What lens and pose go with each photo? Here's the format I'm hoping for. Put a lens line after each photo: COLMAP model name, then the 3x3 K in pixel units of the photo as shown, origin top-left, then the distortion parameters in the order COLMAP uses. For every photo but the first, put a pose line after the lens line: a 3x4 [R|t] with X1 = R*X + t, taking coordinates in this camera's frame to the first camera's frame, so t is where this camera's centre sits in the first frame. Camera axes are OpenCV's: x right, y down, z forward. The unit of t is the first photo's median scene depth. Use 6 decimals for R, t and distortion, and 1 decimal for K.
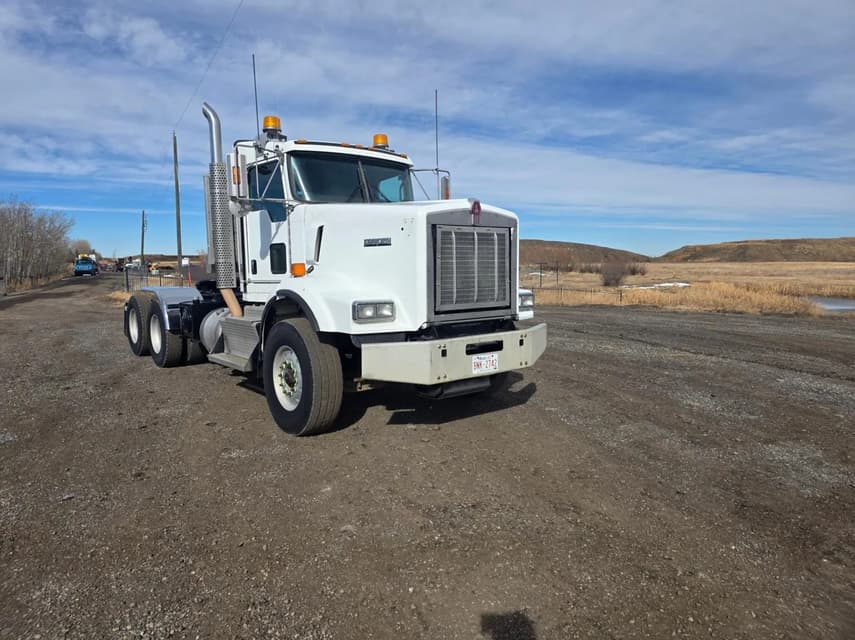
lens RADIAL K [[570.4, 0, 423.7], [0, 570.4, 319.9], [0, 0, 1]] dist [0.054766, -0.040263]
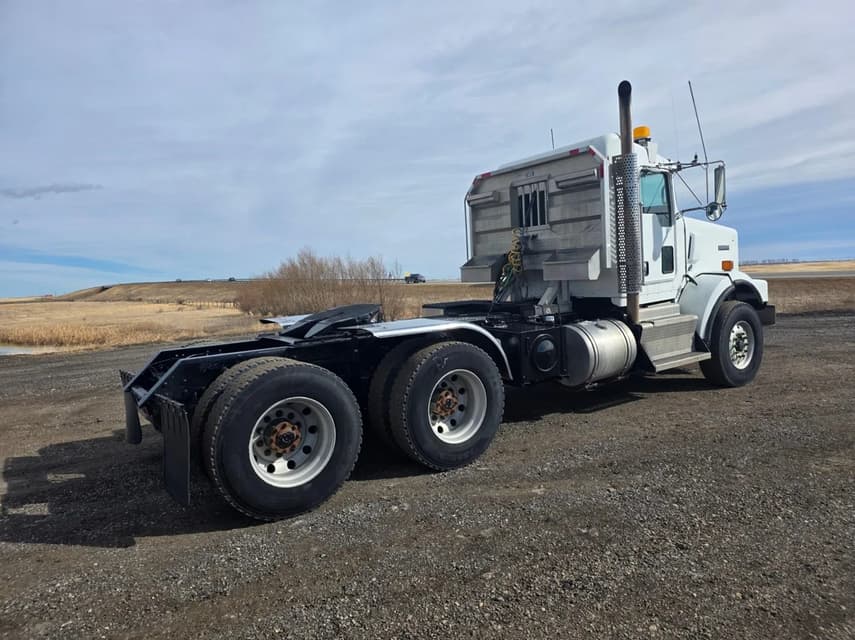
lens RADIAL K [[570.4, 0, 423.7], [0, 570.4, 319.9], [0, 0, 1]] dist [0.054766, -0.040263]
pose [[0.069781, -0.069704, 0.995124, -1.611332], [0.150513, 0.986871, 0.058572, -0.147398], [-0.986142, 0.145692, 0.079356, 1.599812]]
